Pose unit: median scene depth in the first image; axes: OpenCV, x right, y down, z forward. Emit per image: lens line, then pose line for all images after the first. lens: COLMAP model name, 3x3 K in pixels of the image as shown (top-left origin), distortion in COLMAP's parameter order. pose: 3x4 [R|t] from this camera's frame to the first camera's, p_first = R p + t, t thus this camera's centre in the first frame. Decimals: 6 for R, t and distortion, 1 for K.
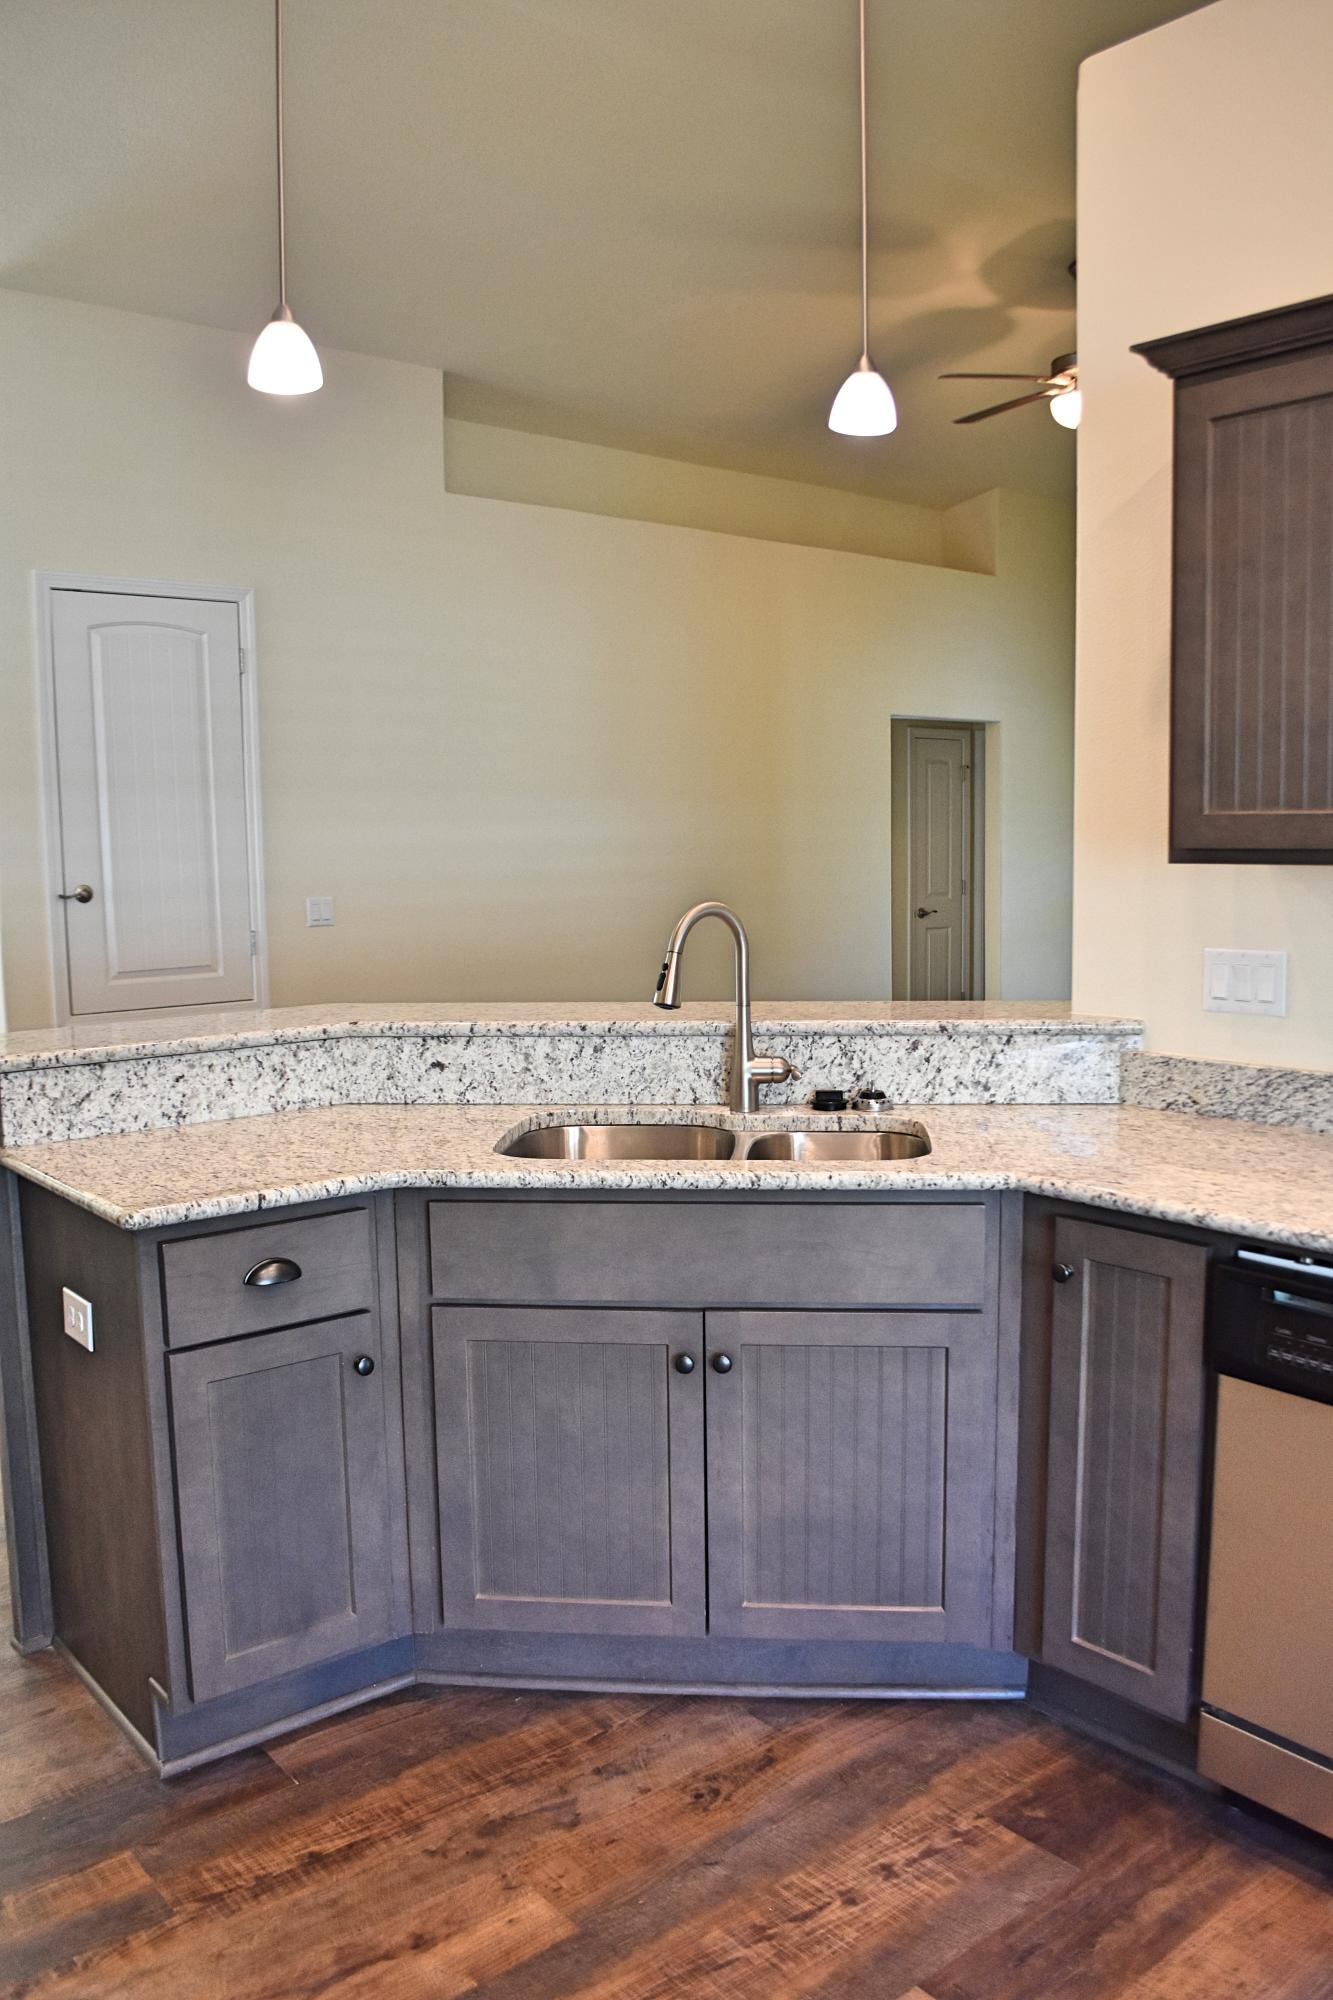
lens RADIAL K [[1592.7, 0, 714.9], [0, 1592.7, 1006.4], [0, 0, 1]] dist [-0.078487, 0.008896]
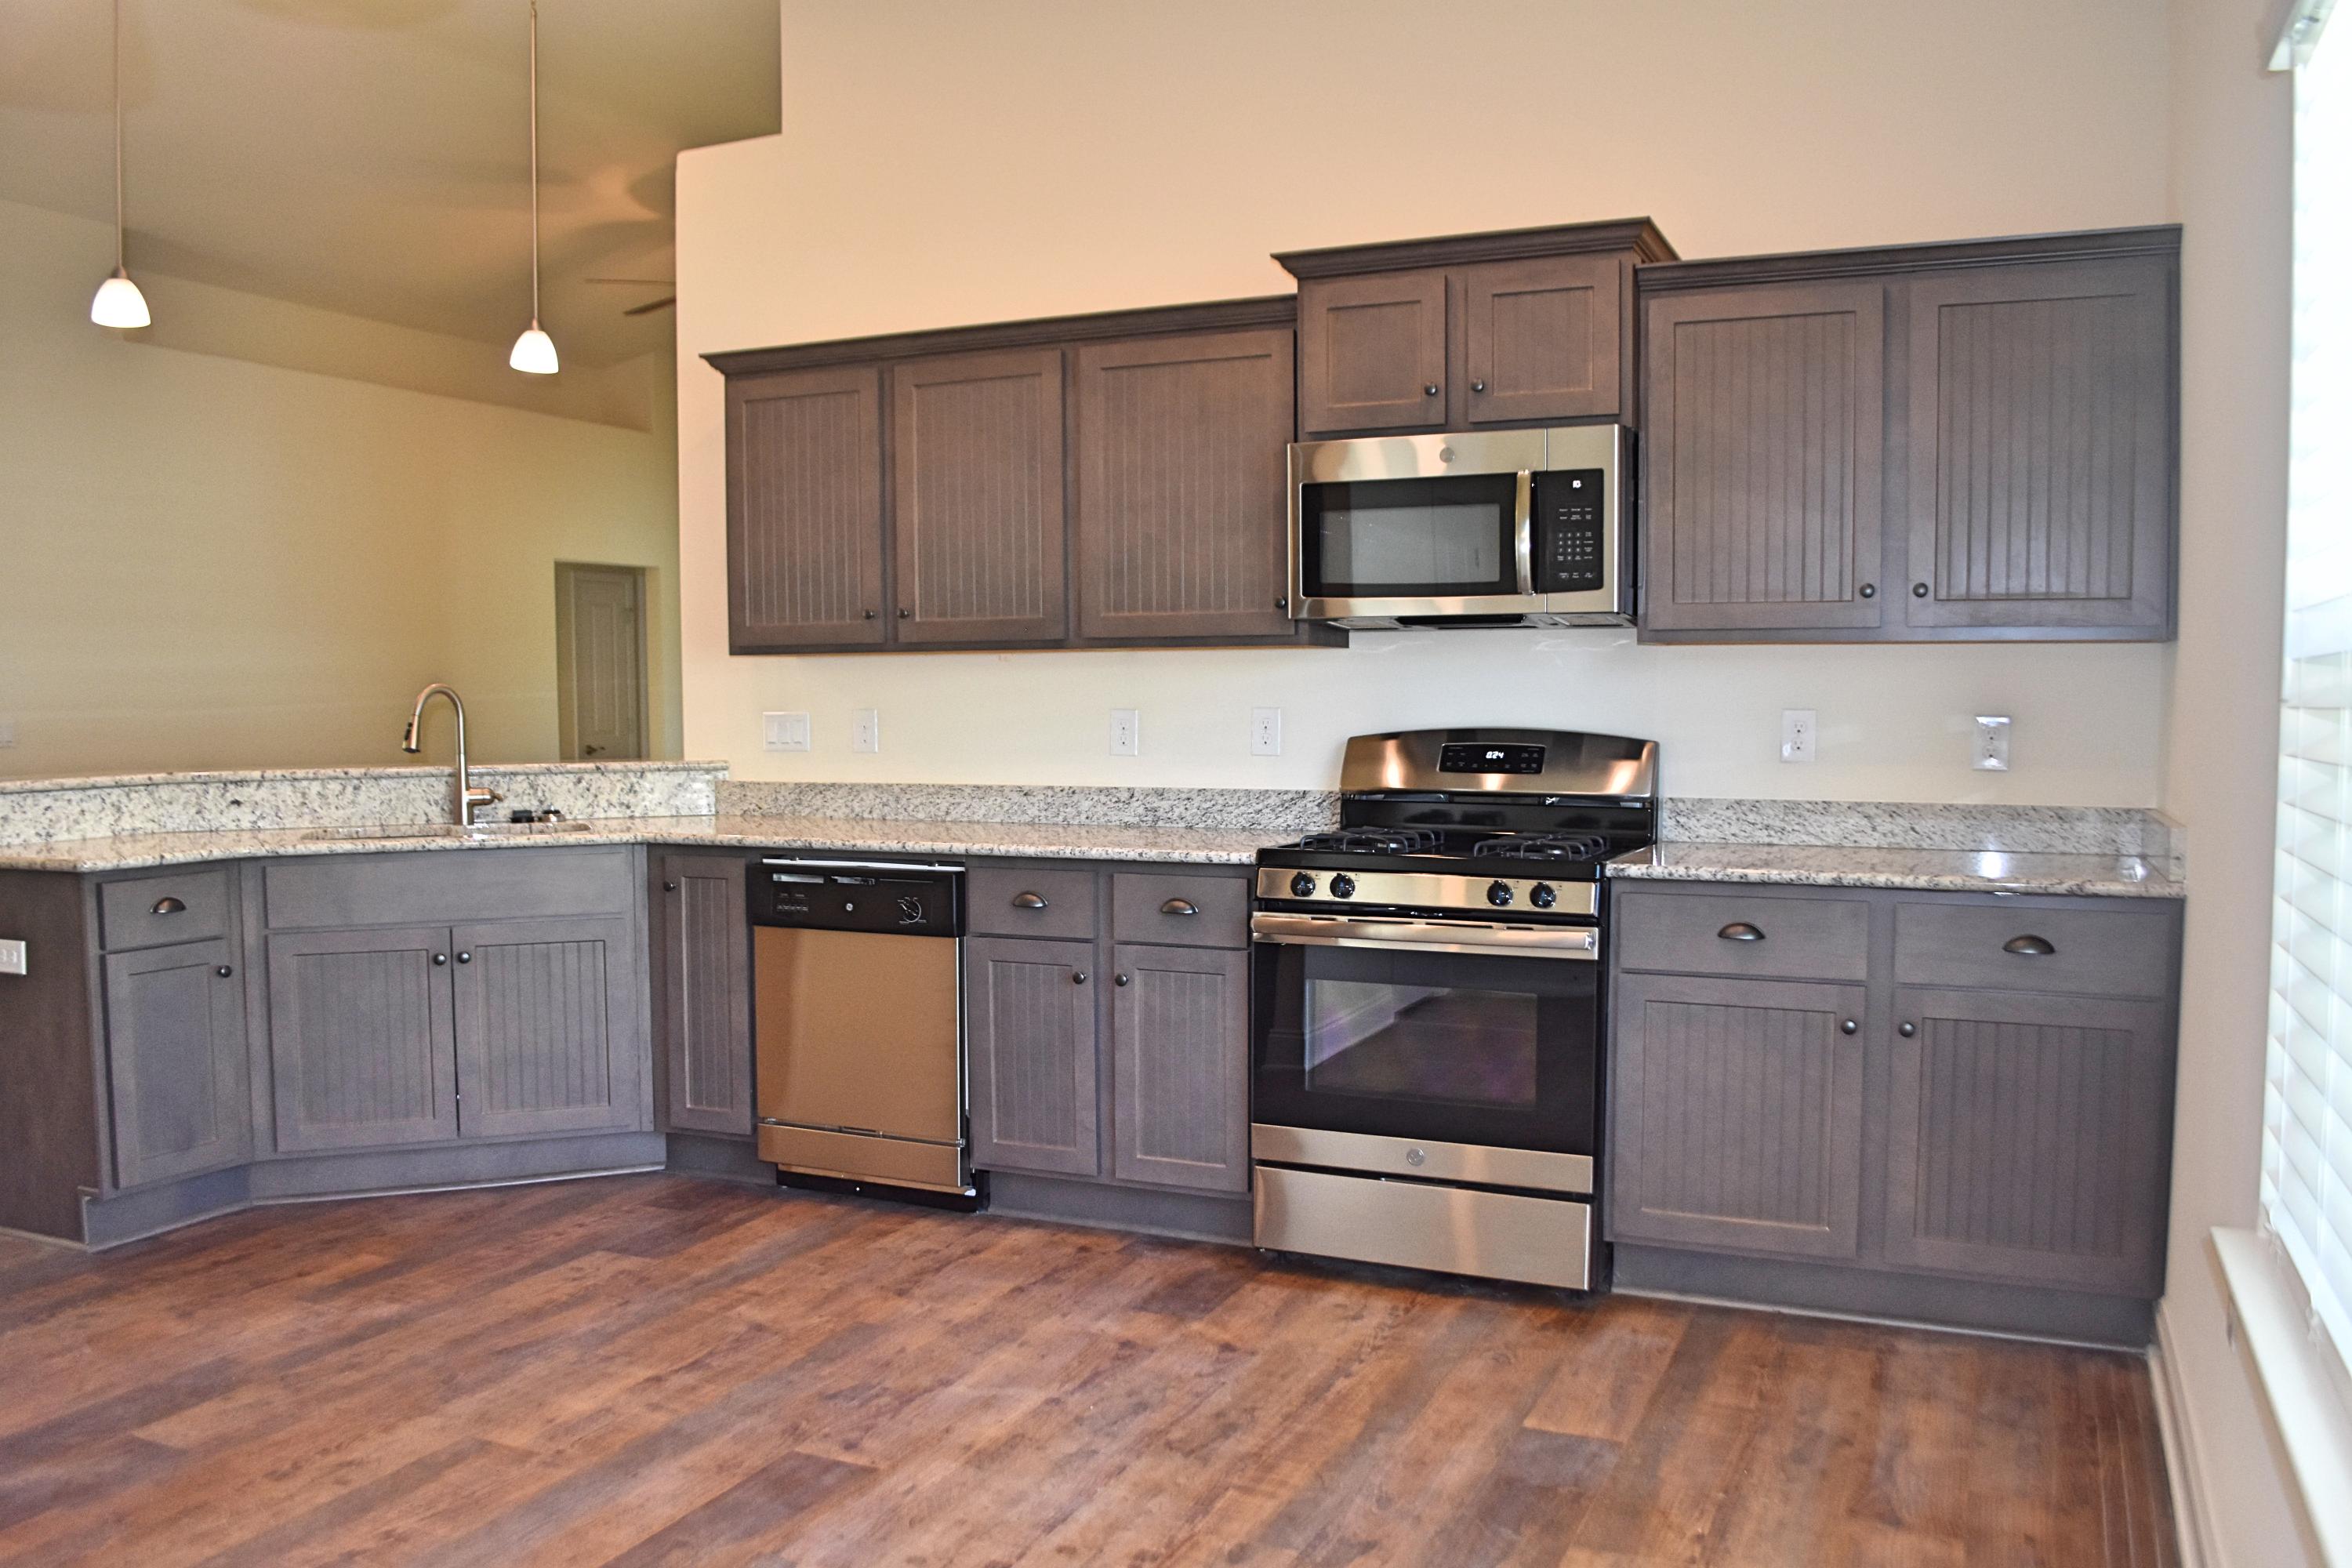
lens RADIAL K [[1873.0, 0, 1174.4], [0, 1873.0, 820.2], [0, 0, 1]] dist [-0.078487, 0.008896]
pose [[0.908231, -0.024020, 0.417779, -0.117891], [0.041850, 0.998560, -0.033567, 0.170469], [-0.416371, 0.047971, 0.907928, -0.992110]]
